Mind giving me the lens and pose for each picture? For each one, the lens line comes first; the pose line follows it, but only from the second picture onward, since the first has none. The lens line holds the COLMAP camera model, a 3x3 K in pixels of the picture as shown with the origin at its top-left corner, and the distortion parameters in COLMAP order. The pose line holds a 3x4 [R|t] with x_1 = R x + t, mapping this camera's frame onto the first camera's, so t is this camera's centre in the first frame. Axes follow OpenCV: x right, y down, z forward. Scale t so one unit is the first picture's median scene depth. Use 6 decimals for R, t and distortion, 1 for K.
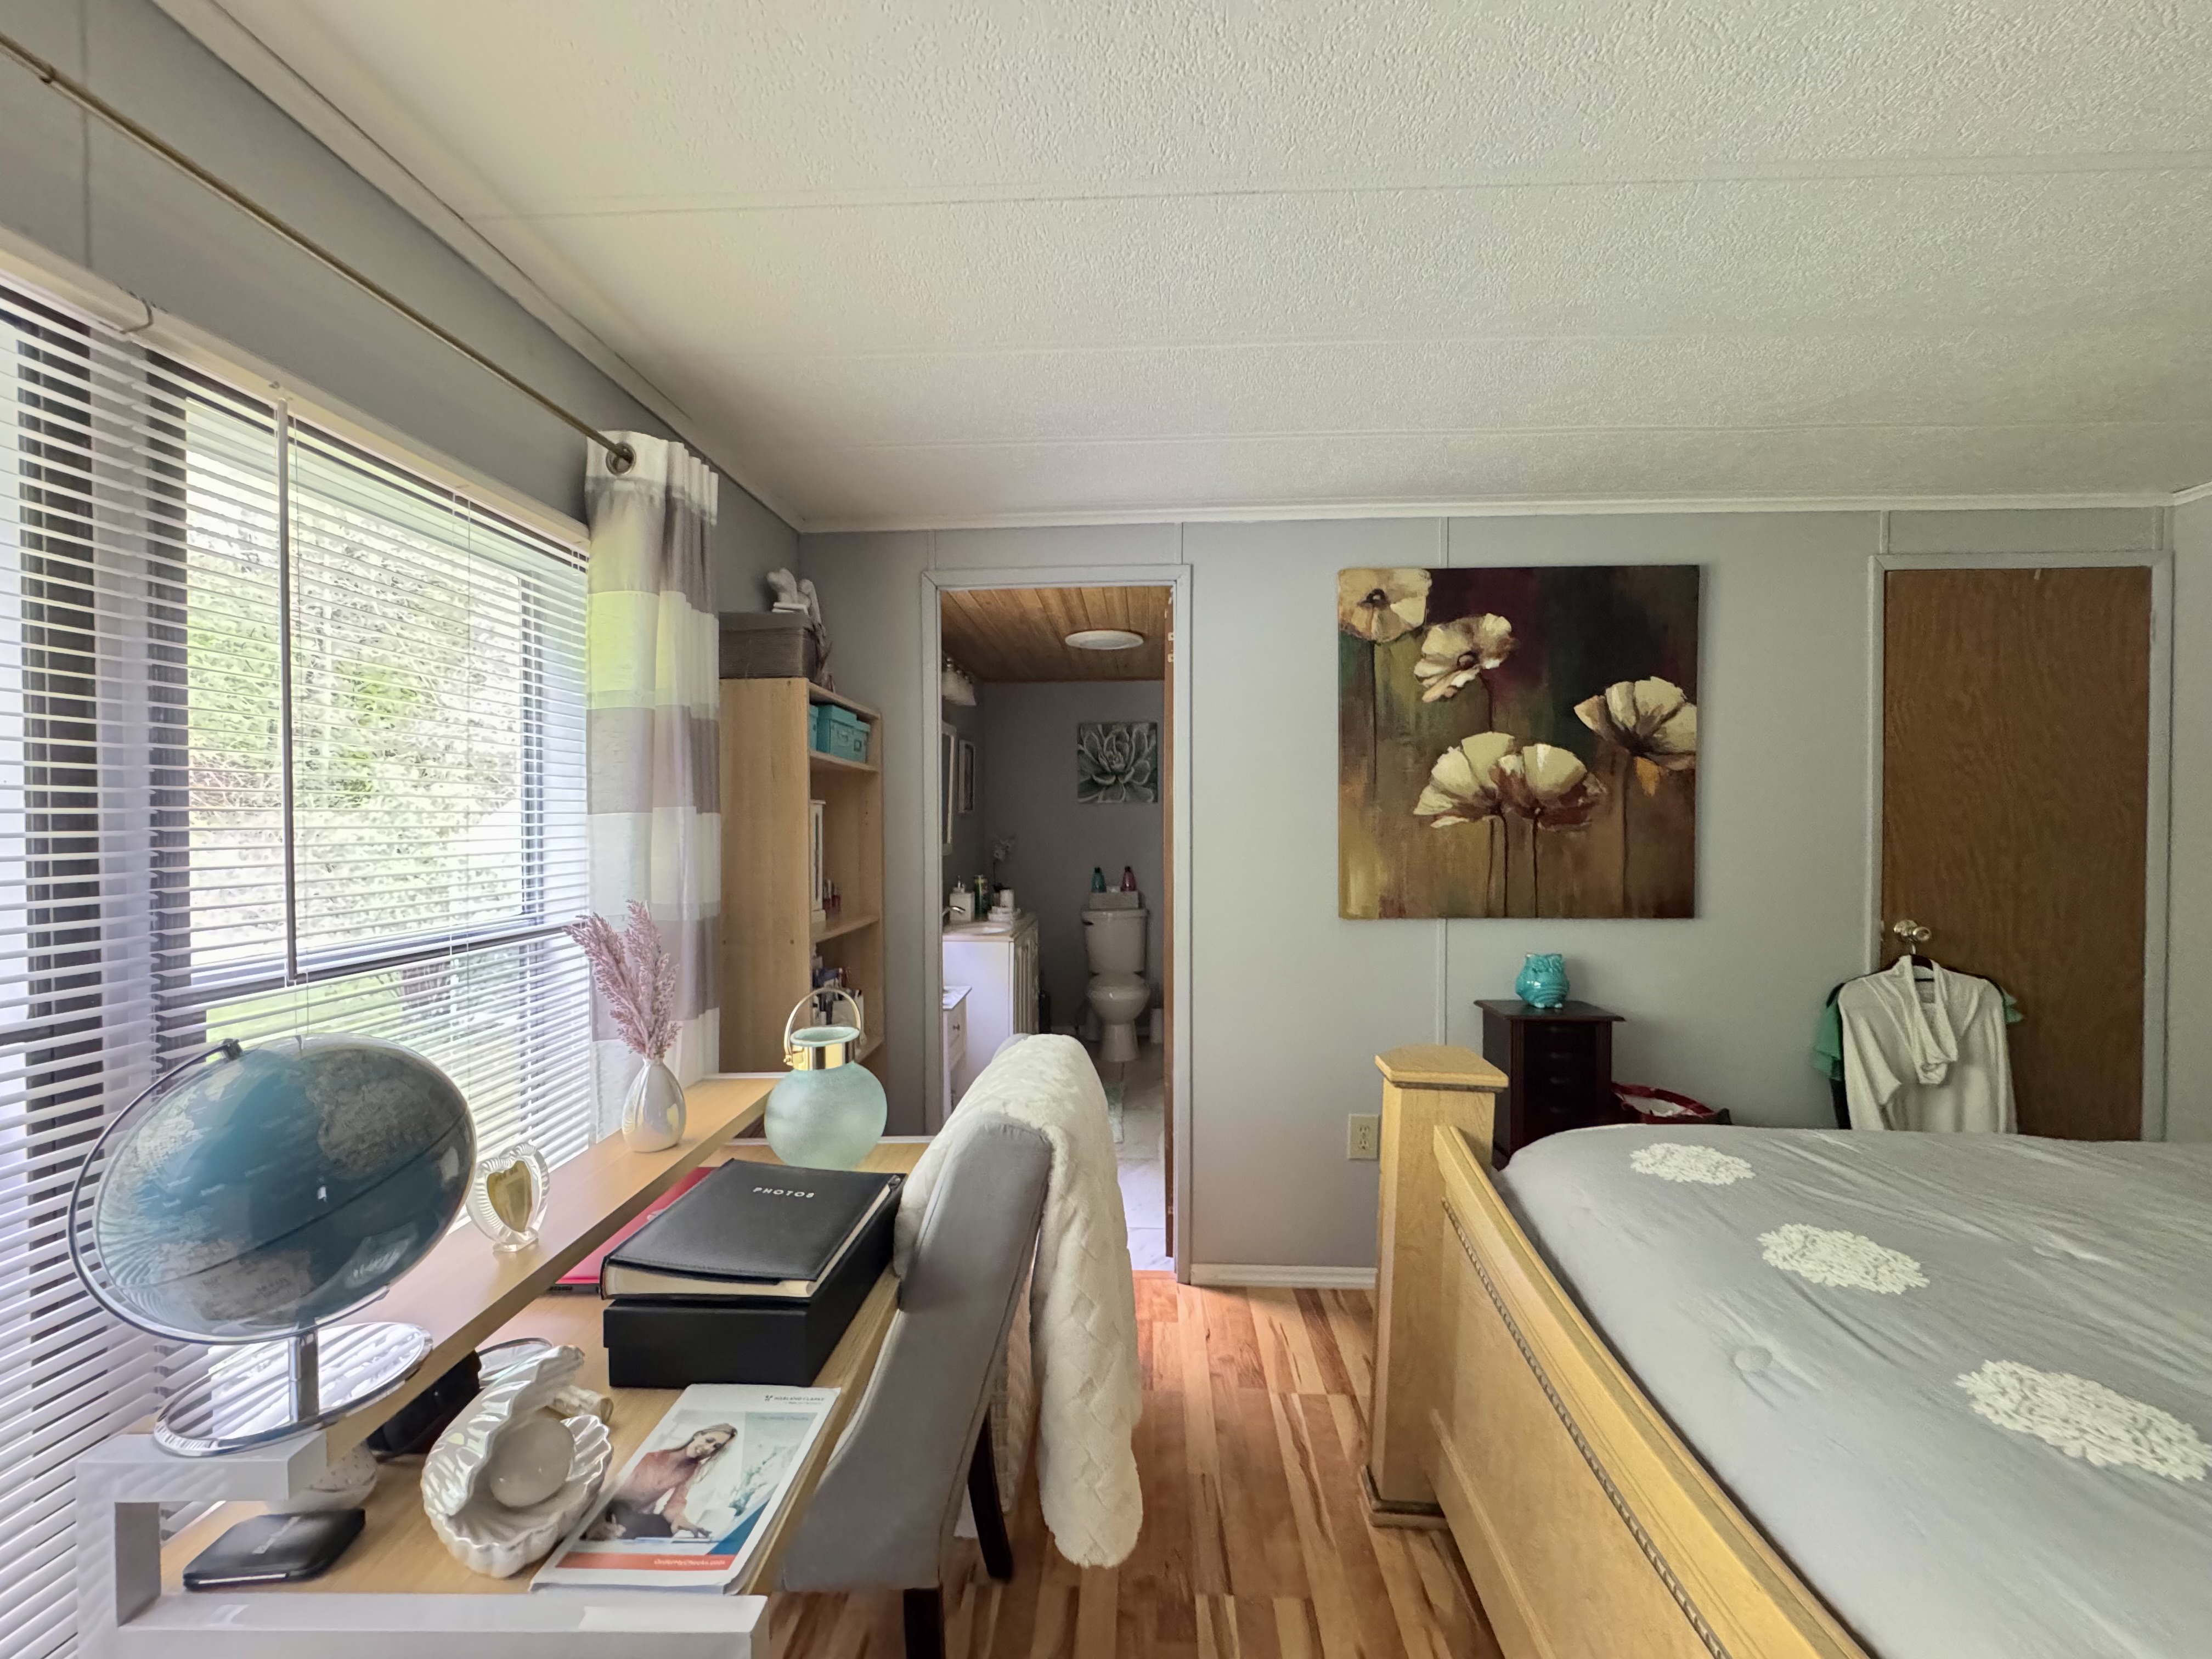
lens RADIAL K [[892.6, 0, 1111.6], [0, 892.6, 827.5], [0, 0, 1]] dist [0.000143, 0.000011]
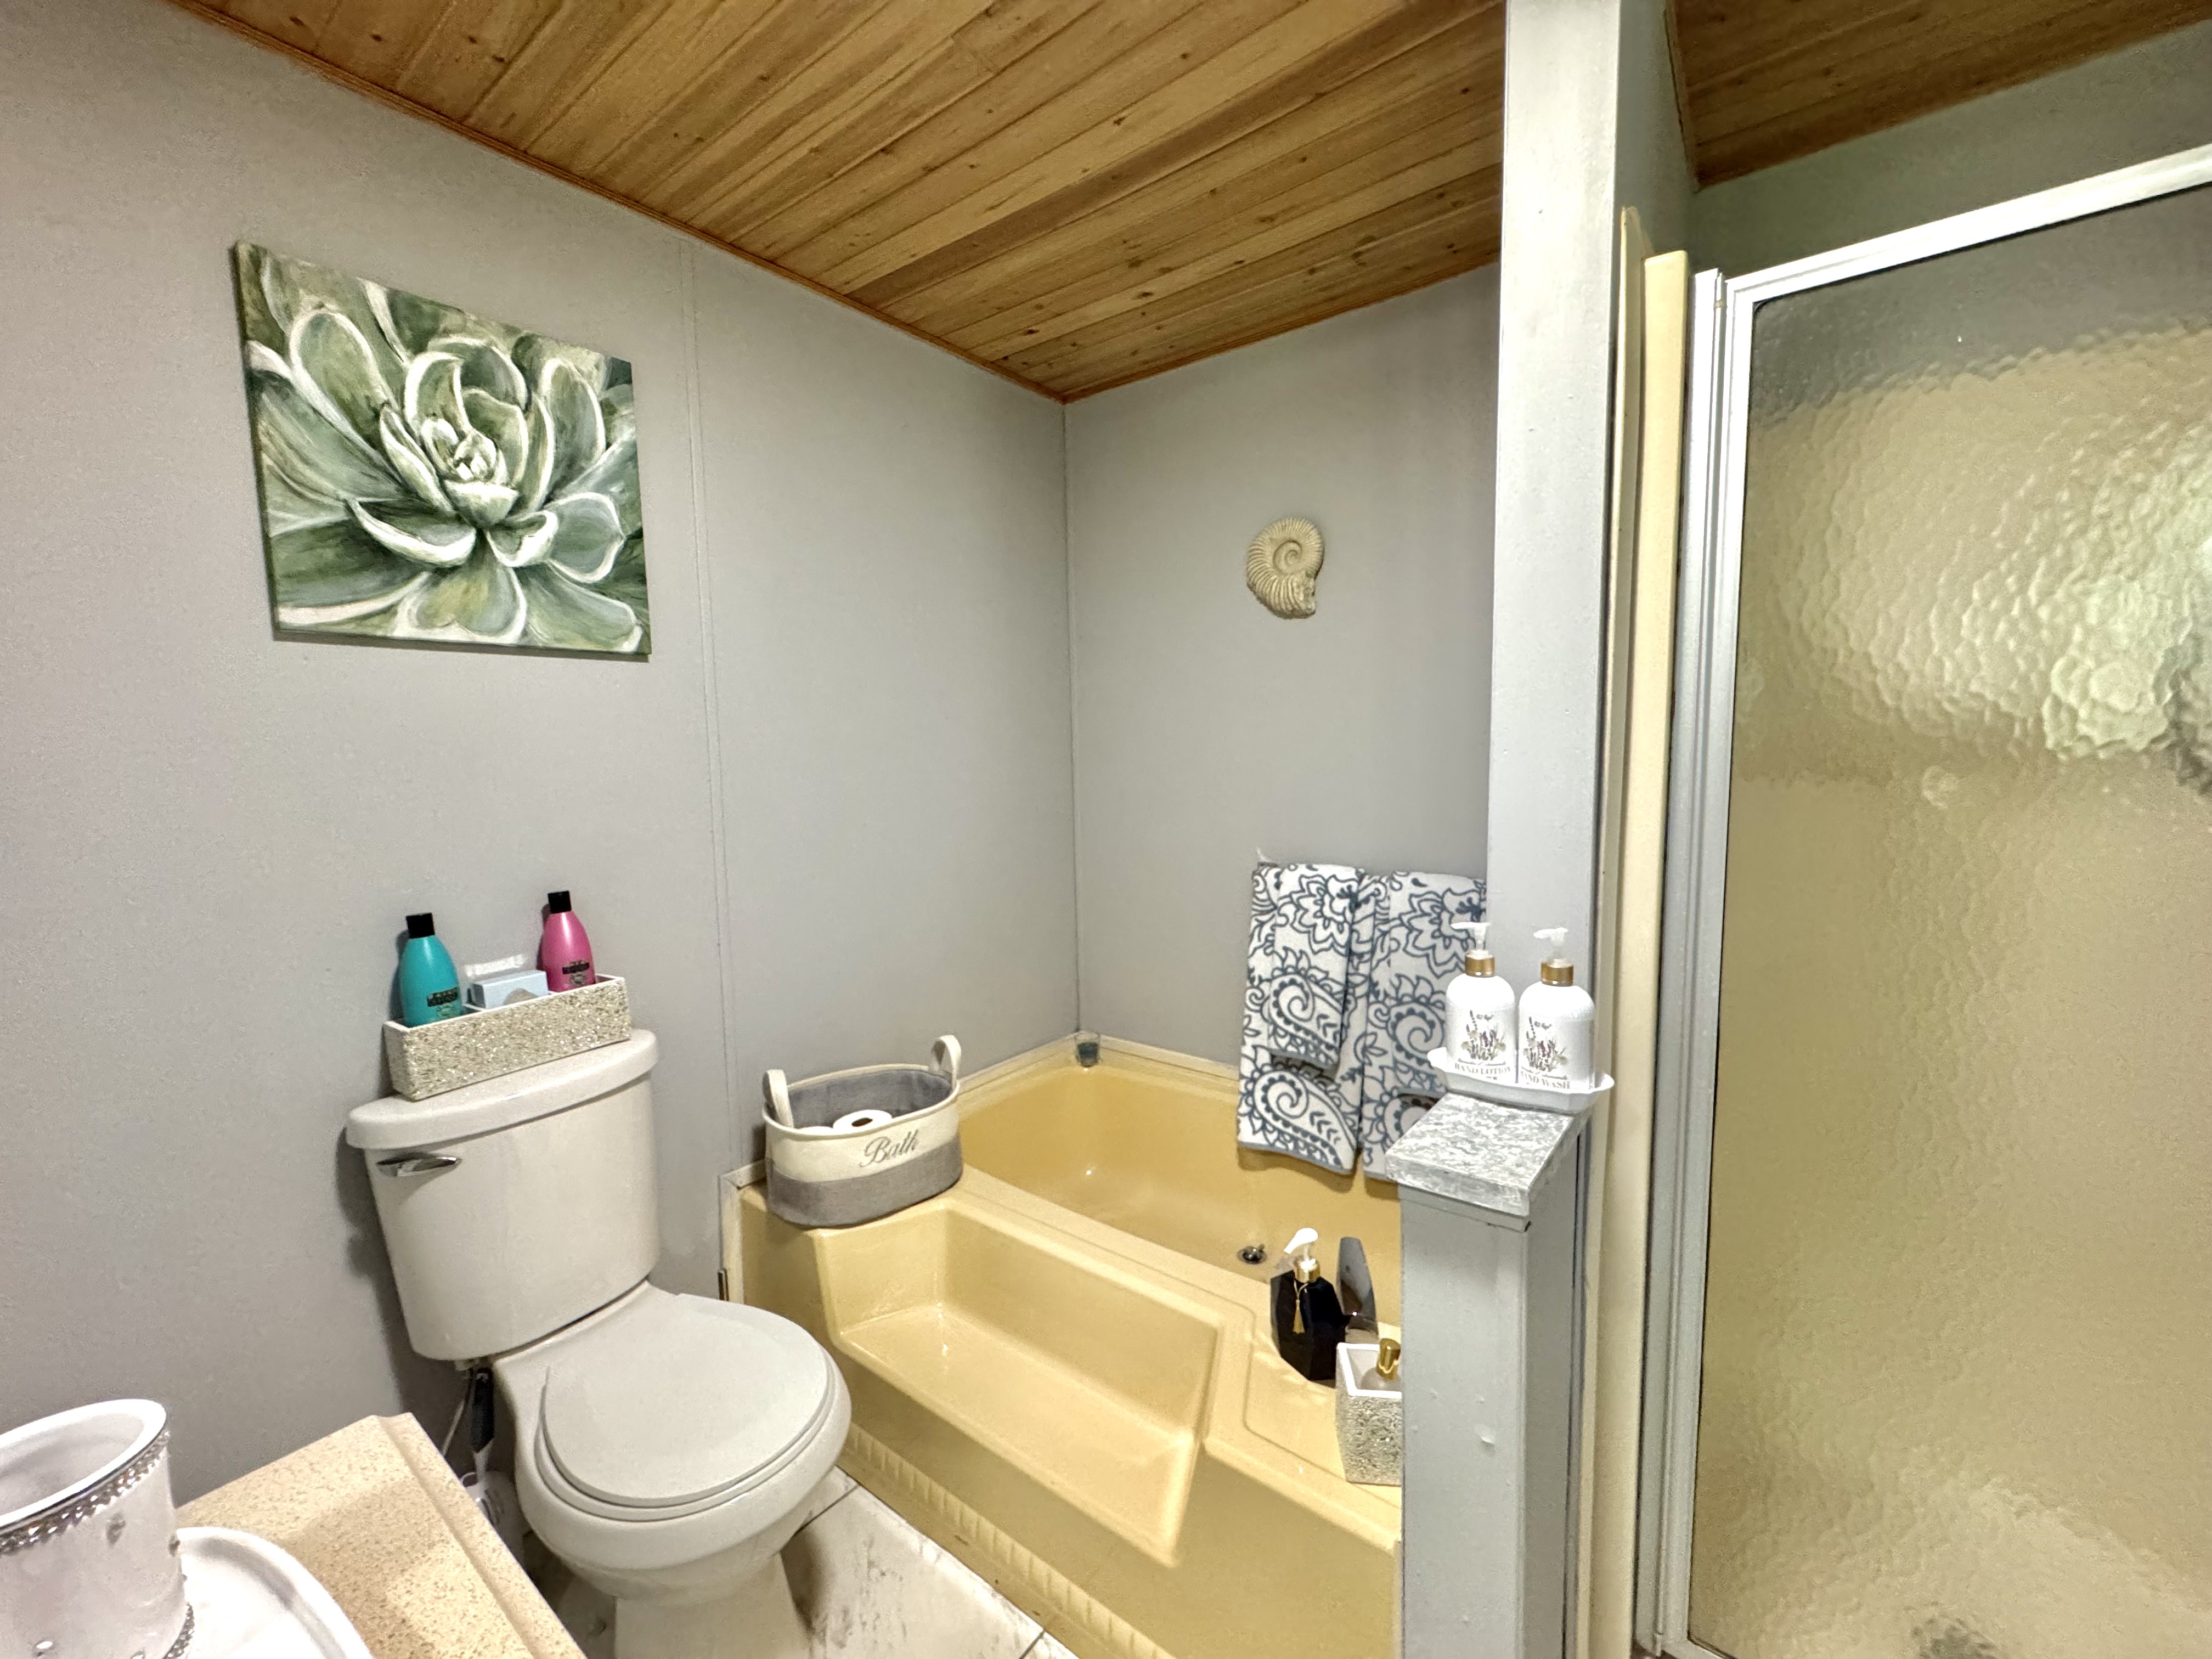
lens RADIAL K [[880.1, 0, 1099.0], [0, 880.1, 828.9], [0, 0, 1]] dist [-0.004605, 0.001656]
pose [[0.575460, -0.072489, 0.814611, -0.099160], [0.018672, 0.996969, 0.075526, 0.008758], [-0.817617, -0.028252, 0.575069, 0.719200]]
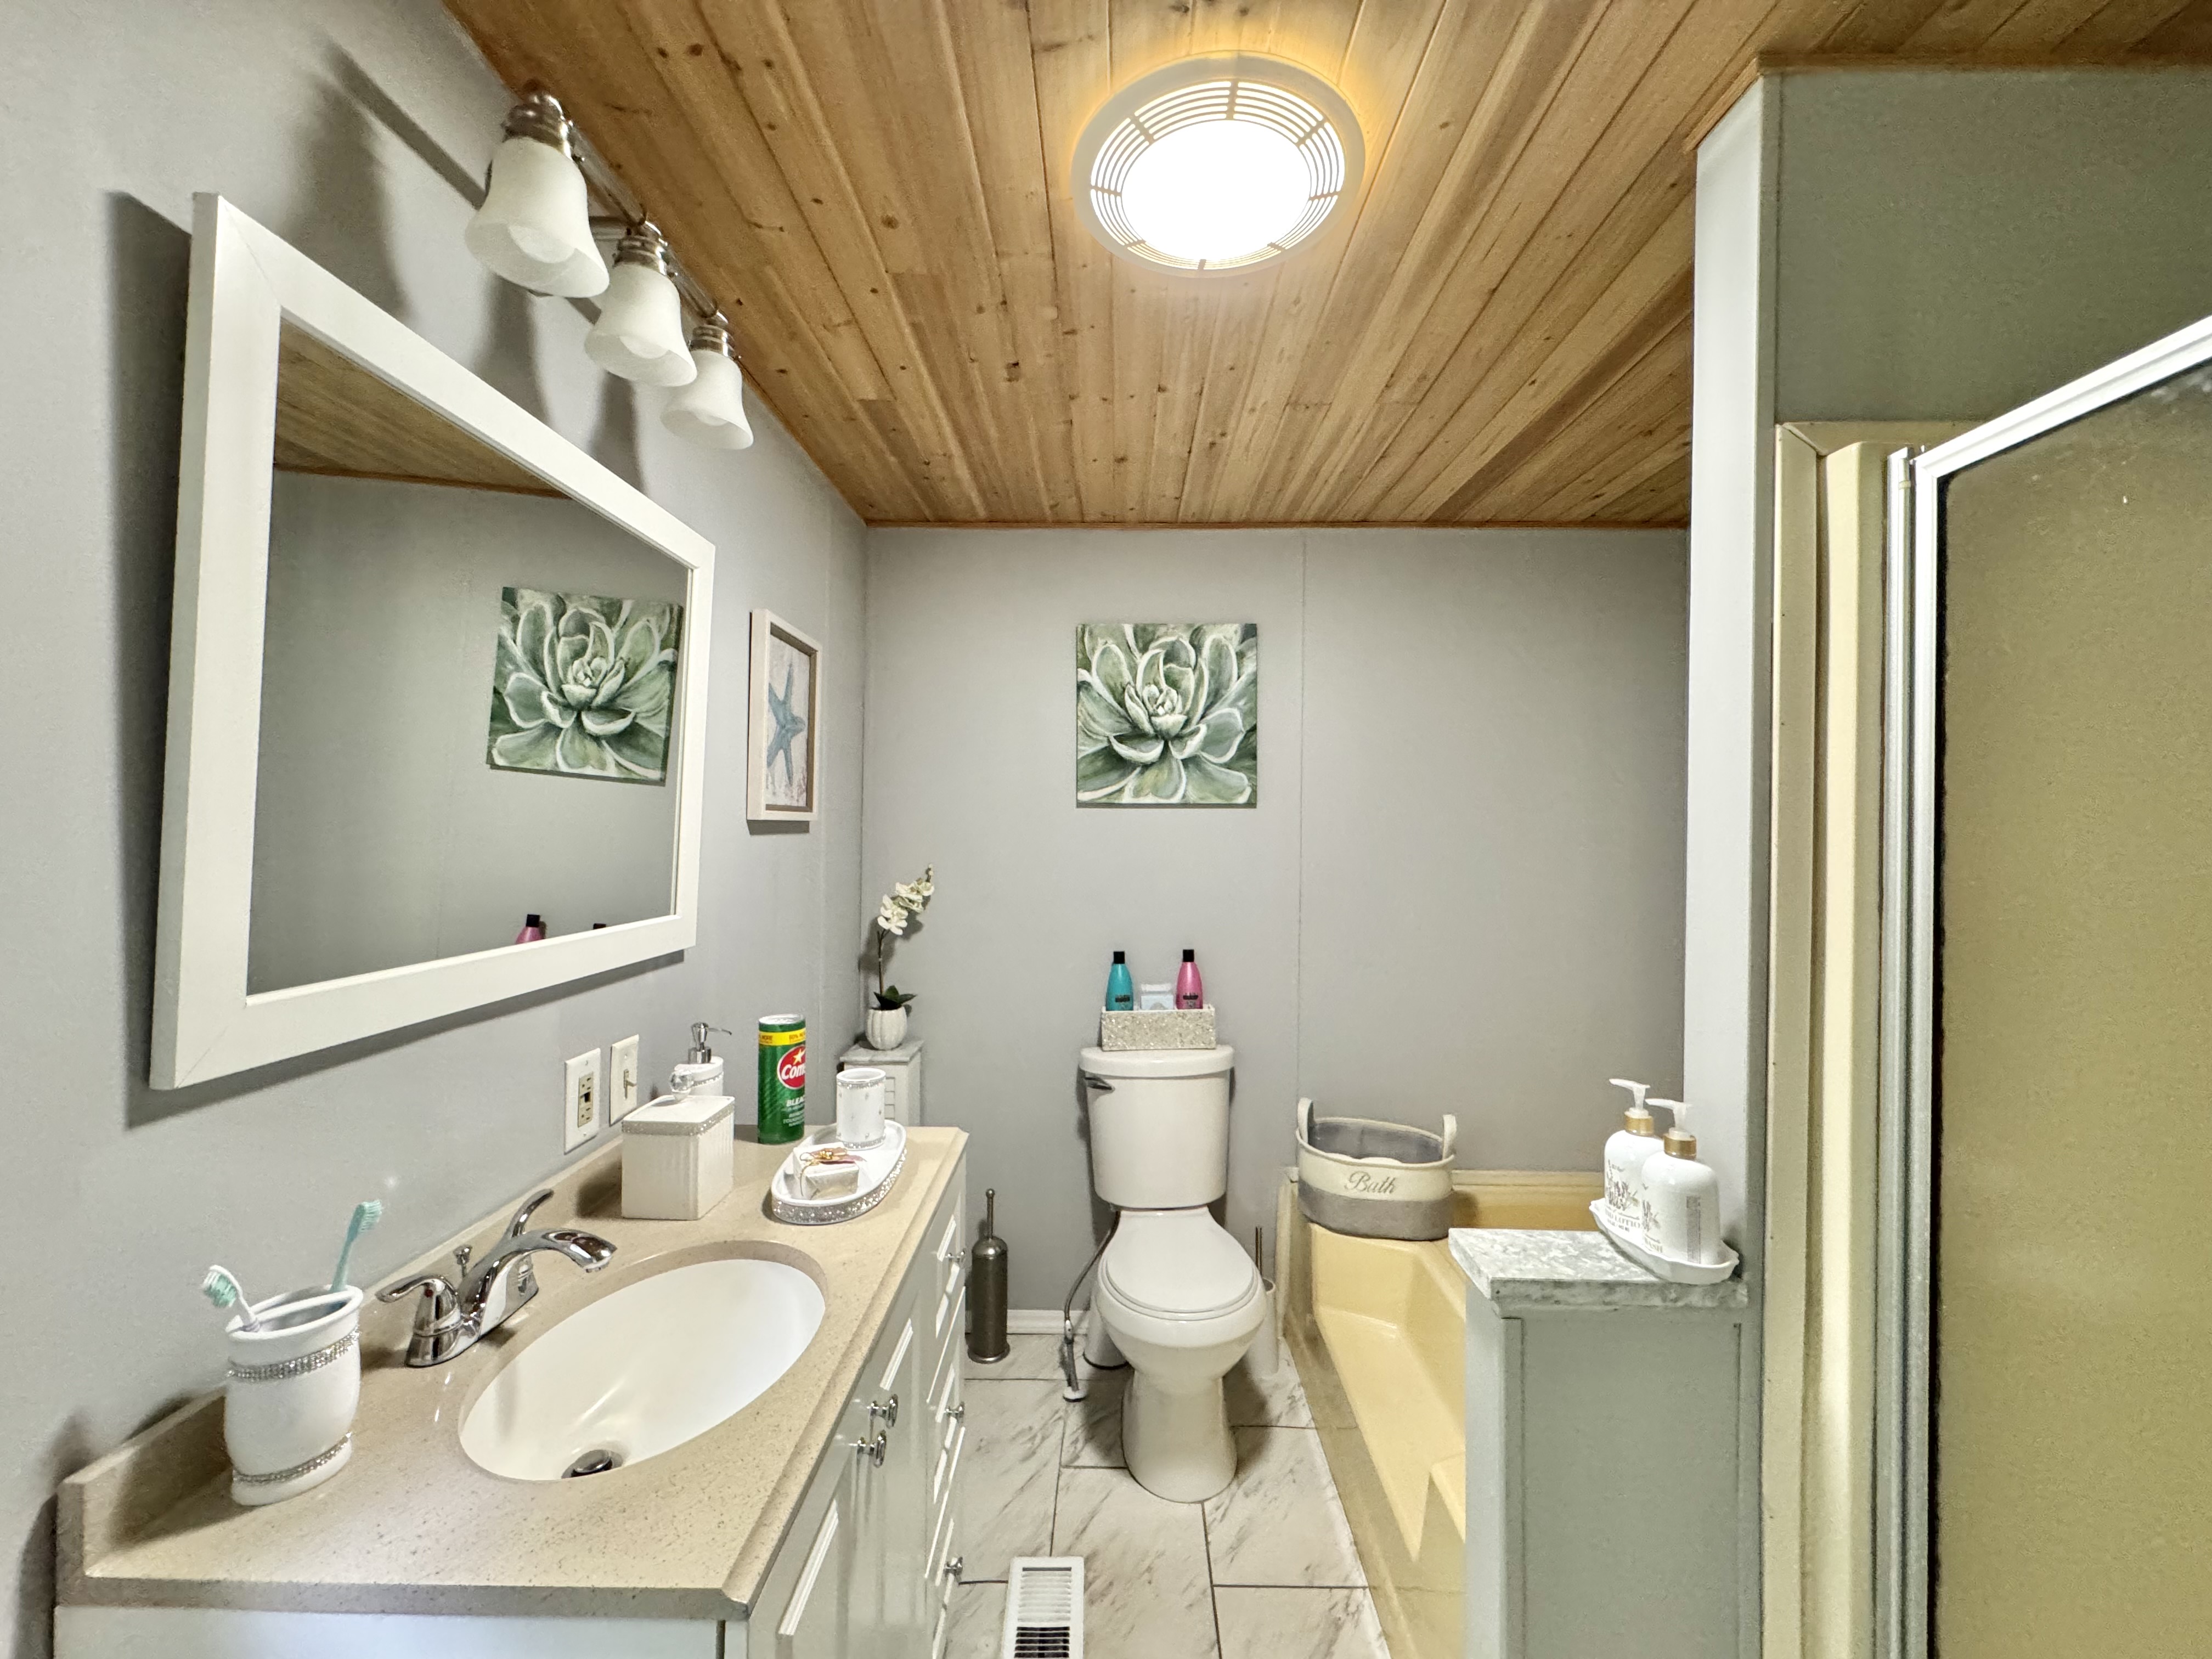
lens RADIAL K [[880.1, 0, 1113.9], [0, 880.1, 823.5], [0, 0, 1]] dist [-0.004605, 0.001656]
pose [[0.999039, 0.019676, 0.039172, -0.035970], [-0.018958, 0.999647, -0.018604, -0.009027], [-0.039524, 0.017844, 0.999059, 0.568352]]
